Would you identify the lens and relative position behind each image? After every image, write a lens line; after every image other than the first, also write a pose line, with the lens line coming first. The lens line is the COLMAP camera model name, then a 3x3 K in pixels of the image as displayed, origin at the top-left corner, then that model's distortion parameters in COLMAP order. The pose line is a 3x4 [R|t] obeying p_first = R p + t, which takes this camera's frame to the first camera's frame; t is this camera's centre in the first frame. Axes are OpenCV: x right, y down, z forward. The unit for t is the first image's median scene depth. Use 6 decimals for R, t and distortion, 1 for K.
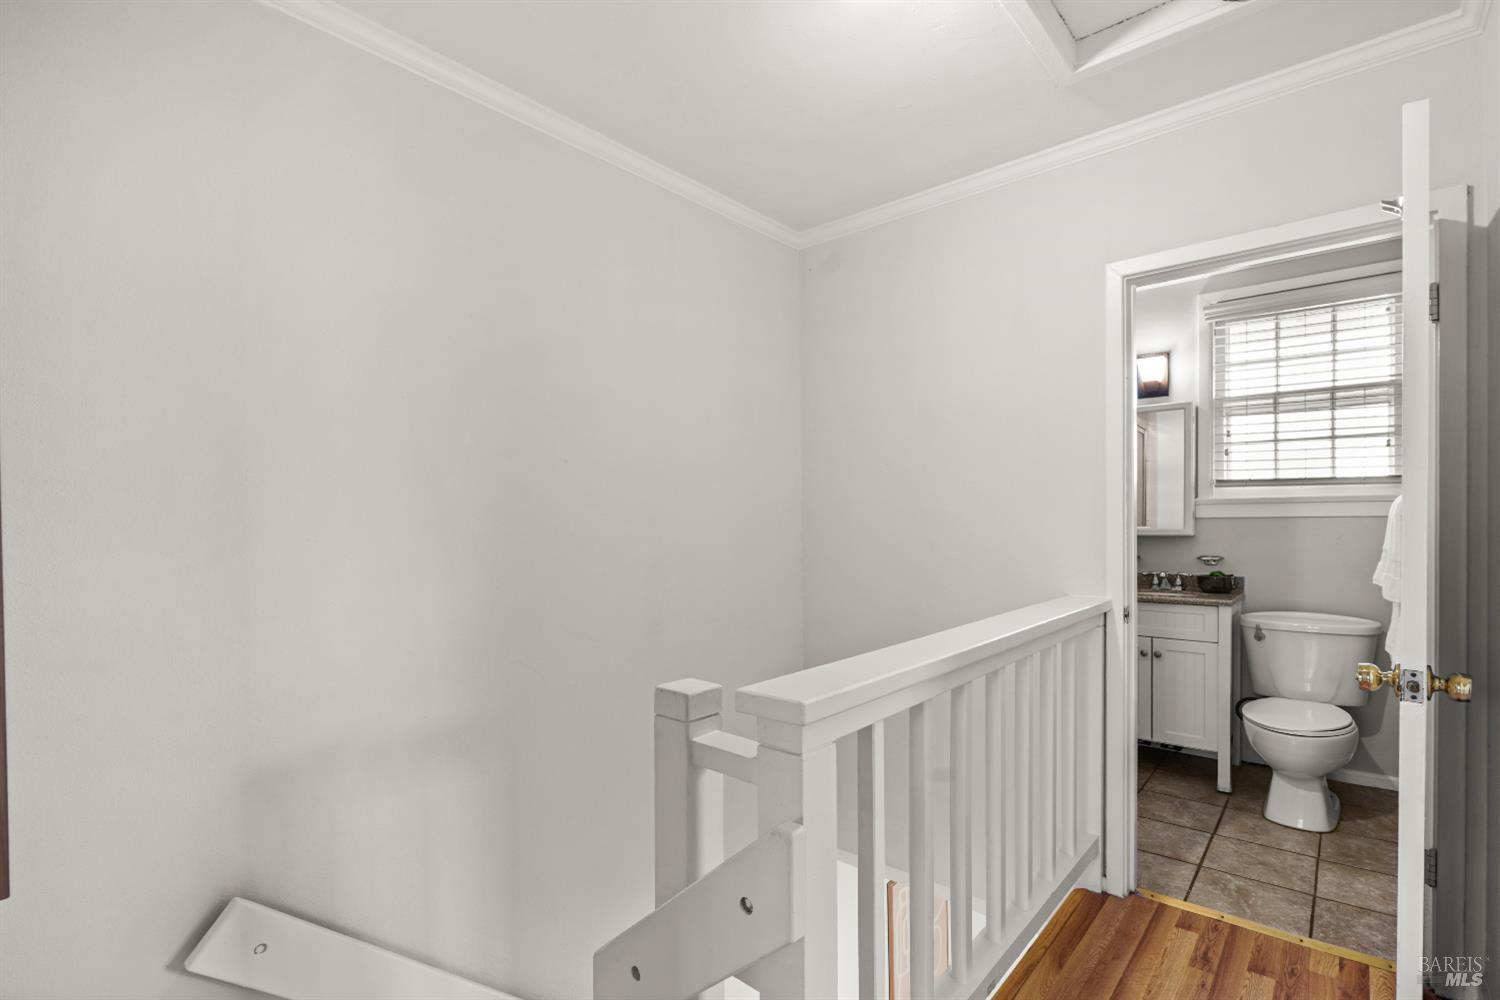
lens RADIAL K [[722.7, 0, 755.8], [0, 722.7, 527.5], [0, 0, 1]] dist [-0.023599, 0.018108]
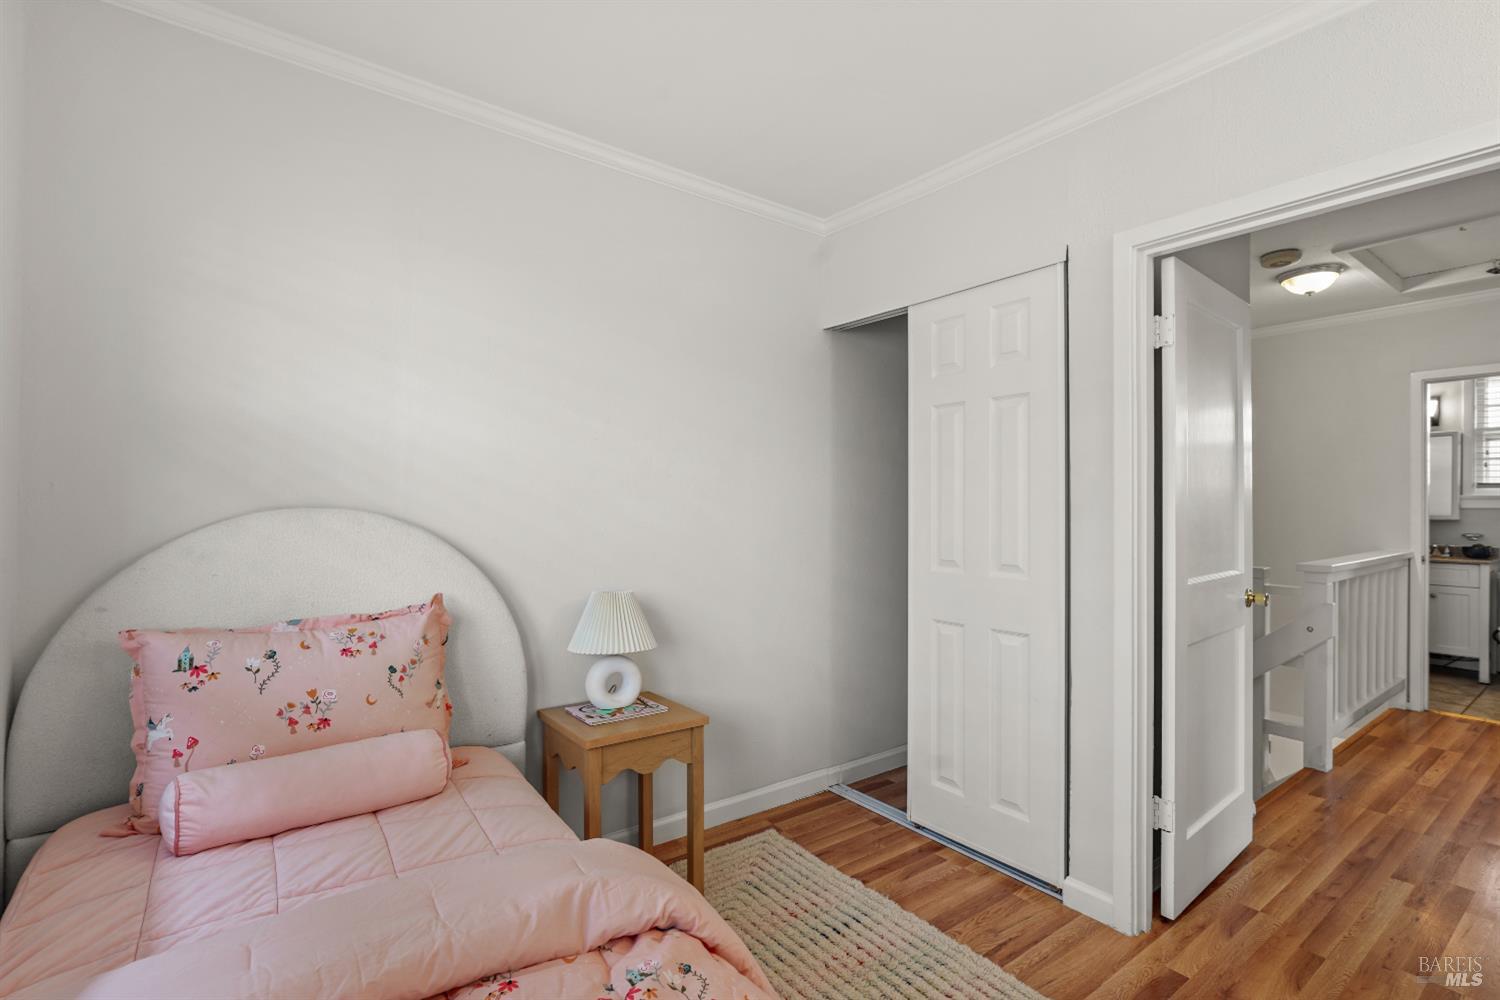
lens RADIAL K [[722.7, 0, 788.1], [0, 722.7, 504.2], [0, 0, 1]] dist [-0.023599, 0.018108]
pose [[0.982101, 0.007327, -0.188211, -0.493163], [-0.008979, 0.999928, -0.007925, 0.002692], [0.188139, 0.009473, 0.982097, -0.748326]]
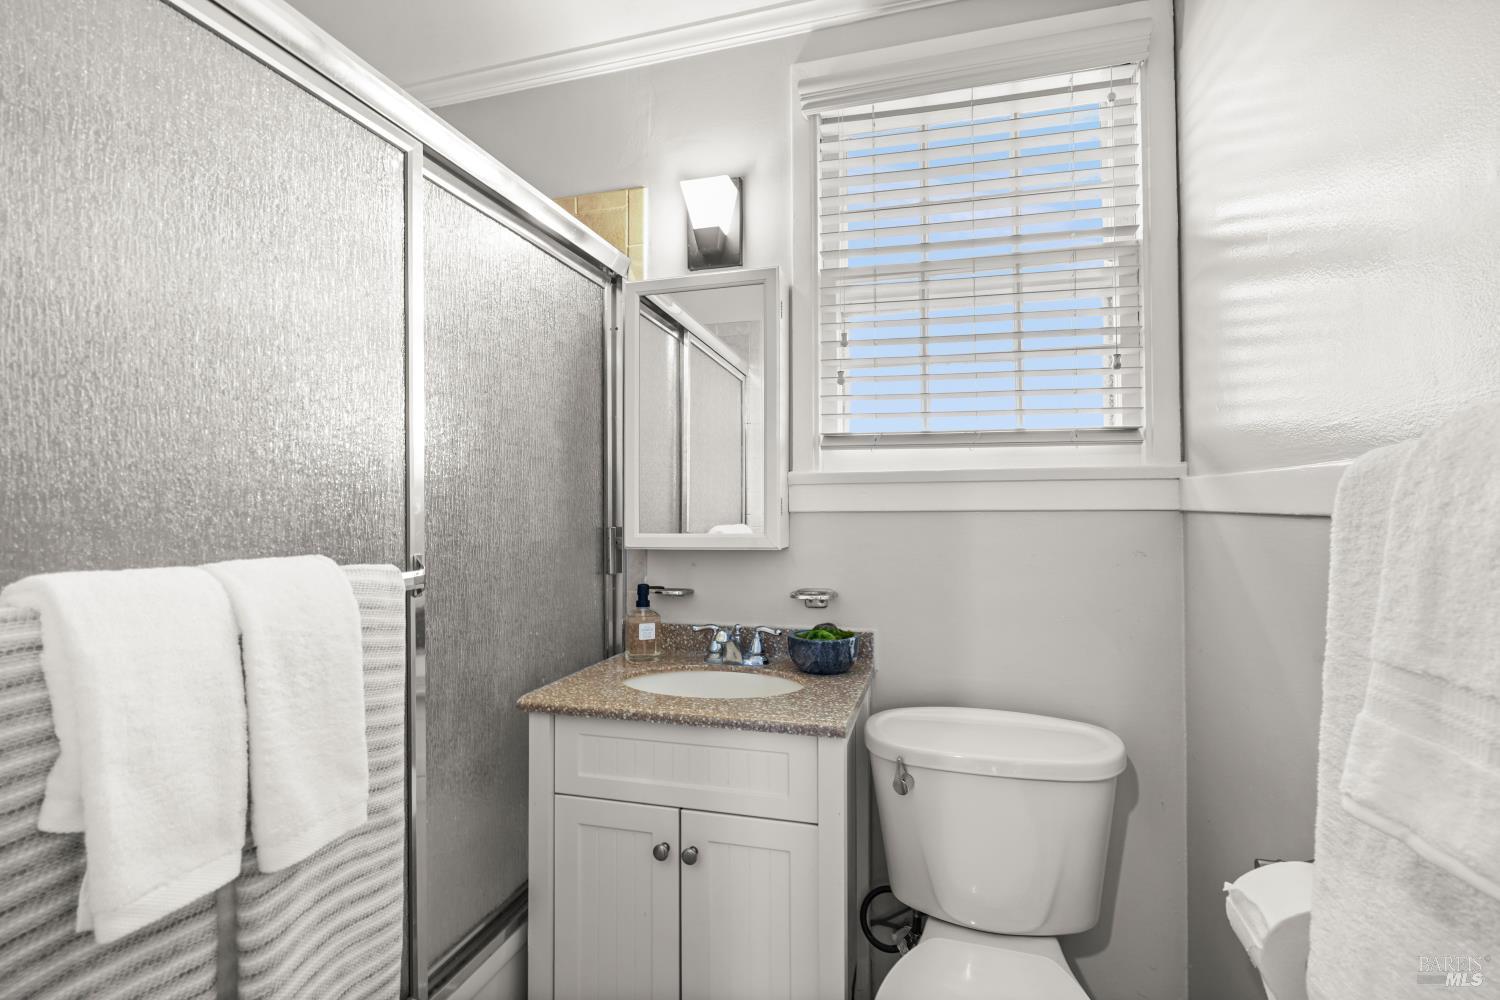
lens RADIAL K [[722.7, 0, 756.0], [0, 722.7, 503.4], [0, 0, 1]] dist [-0.023599, 0.018108]
pose [[0.906971, 0.004192, 0.421173, 0.395999], [0.004454, 0.999799, -0.019541, -0.009660], [-0.421170, 0.019599, 0.906770, 0.579529]]
